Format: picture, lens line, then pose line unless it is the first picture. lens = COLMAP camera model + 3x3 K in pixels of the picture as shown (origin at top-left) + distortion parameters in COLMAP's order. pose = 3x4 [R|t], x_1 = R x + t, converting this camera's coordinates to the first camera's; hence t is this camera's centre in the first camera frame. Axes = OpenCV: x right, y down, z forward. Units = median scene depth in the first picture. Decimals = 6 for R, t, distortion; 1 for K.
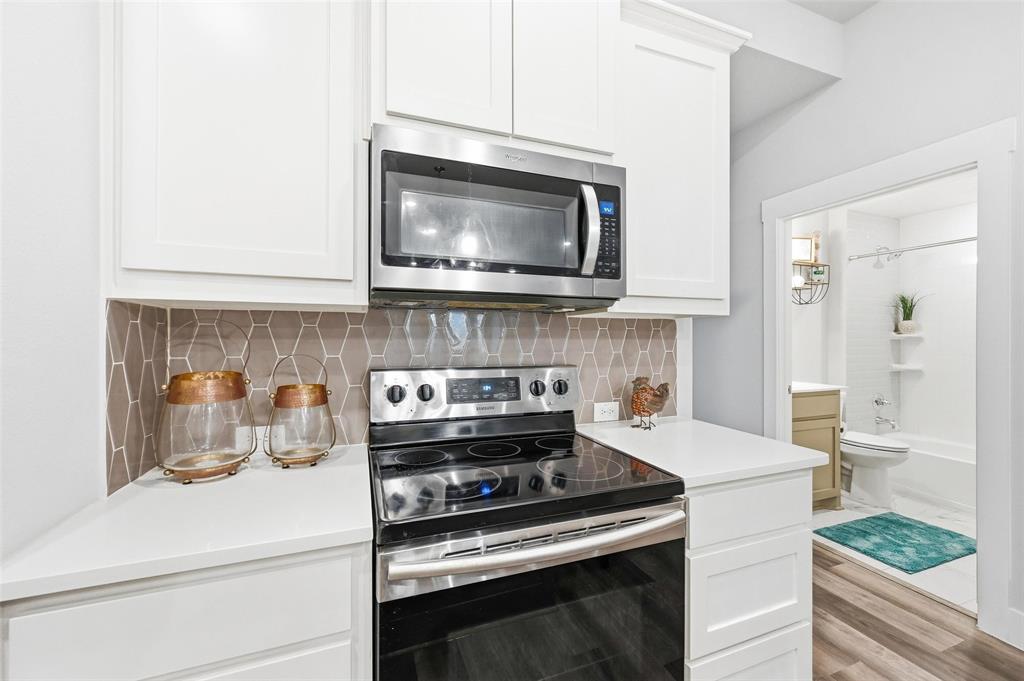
lens RADIAL K [[405.3, 0, 518.0], [0, 405.3, 335.8], [0, 0, 1]] dist [-0.000712, -0.000023]
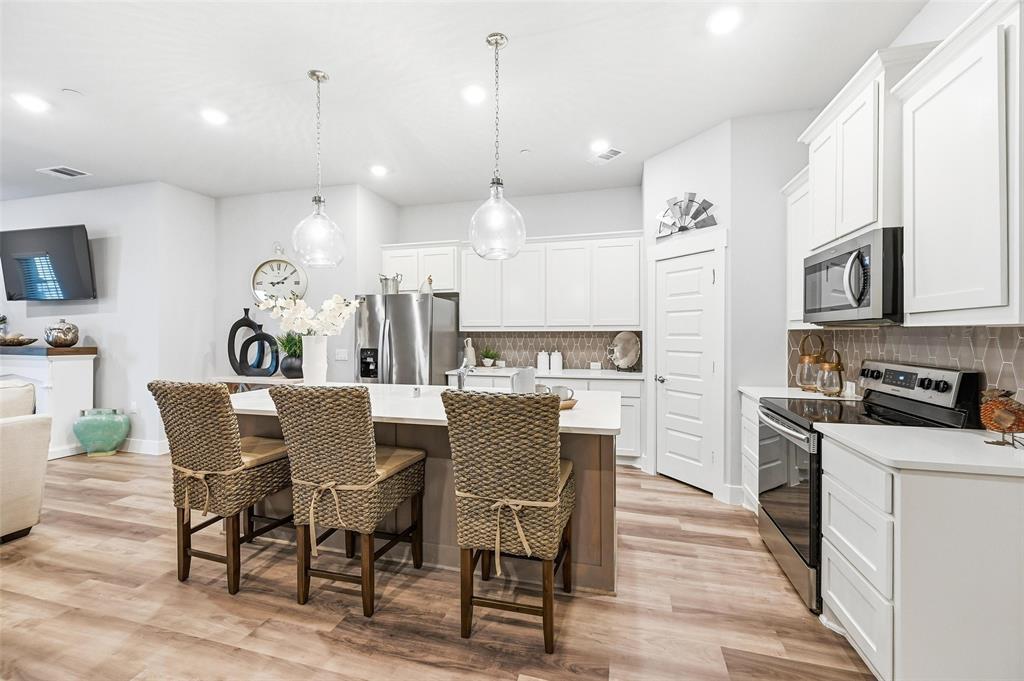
lens RADIAL K [[405.3, 0, 518.0], [0, 405.3, 335.8], [0, 0, 1]] dist [-0.000712, -0.000023]
pose [[-0.588353, 0.001309, -0.808603, 1.803615], [-0.000887, 0.999997, 0.002265, -0.026986], [0.808604, 0.002050, -0.588350, 0.674425]]
